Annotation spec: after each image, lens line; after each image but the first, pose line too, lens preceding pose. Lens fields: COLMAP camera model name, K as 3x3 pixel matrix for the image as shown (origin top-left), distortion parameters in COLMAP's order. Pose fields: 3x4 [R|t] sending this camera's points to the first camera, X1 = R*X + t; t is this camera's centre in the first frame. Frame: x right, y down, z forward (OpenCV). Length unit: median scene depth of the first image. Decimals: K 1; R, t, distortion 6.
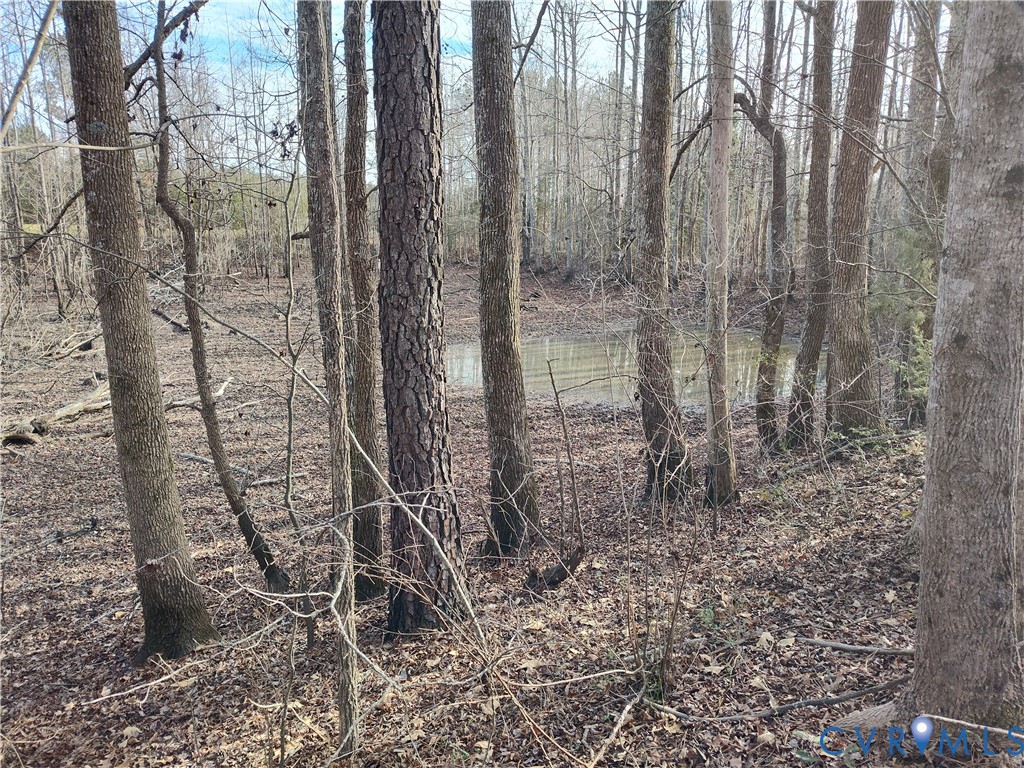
lens RADIAL K [[700.2, 0, 512.0], [0, 700.2, 384.0], [0, 0, 1]] dist [-0.006045, -0.010746]
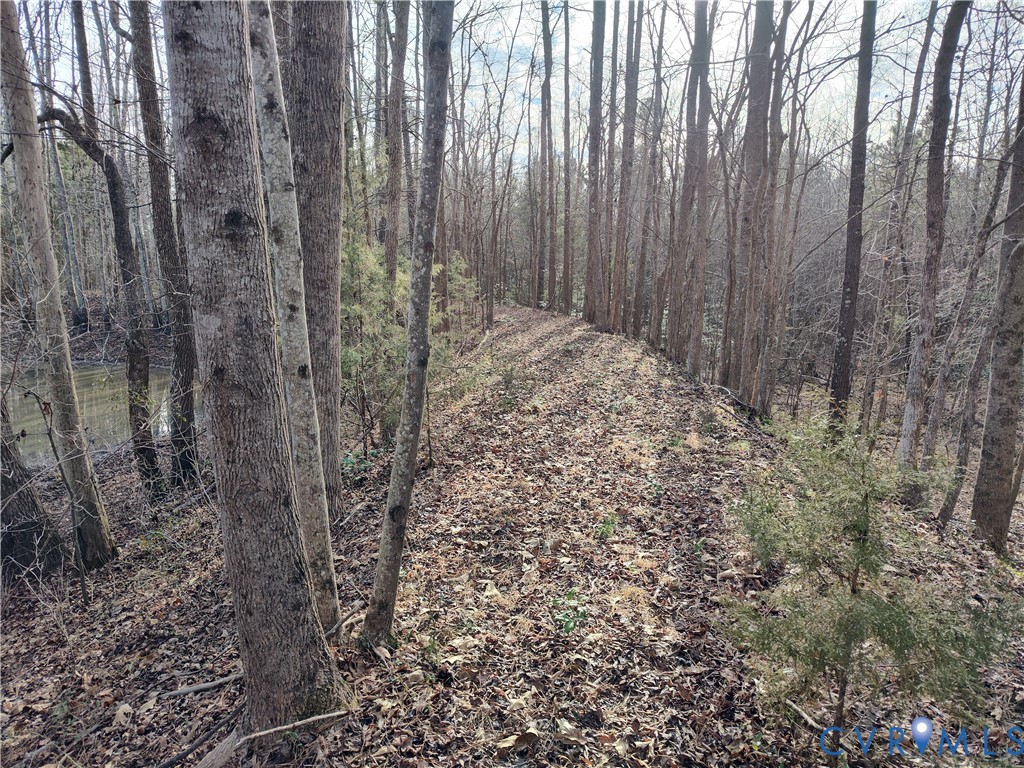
lens RADIAL K [[700.2, 0, 512.0], [0, 700.2, 384.0], [0, 0, 1]] dist [-0.006045, -0.010746]
pose [[0.670324, -0.117387, 0.732725, 0.155142], [0.147137, 0.988829, 0.023810, -0.005872], [-0.727335, 0.091851, 0.680109, -0.031437]]
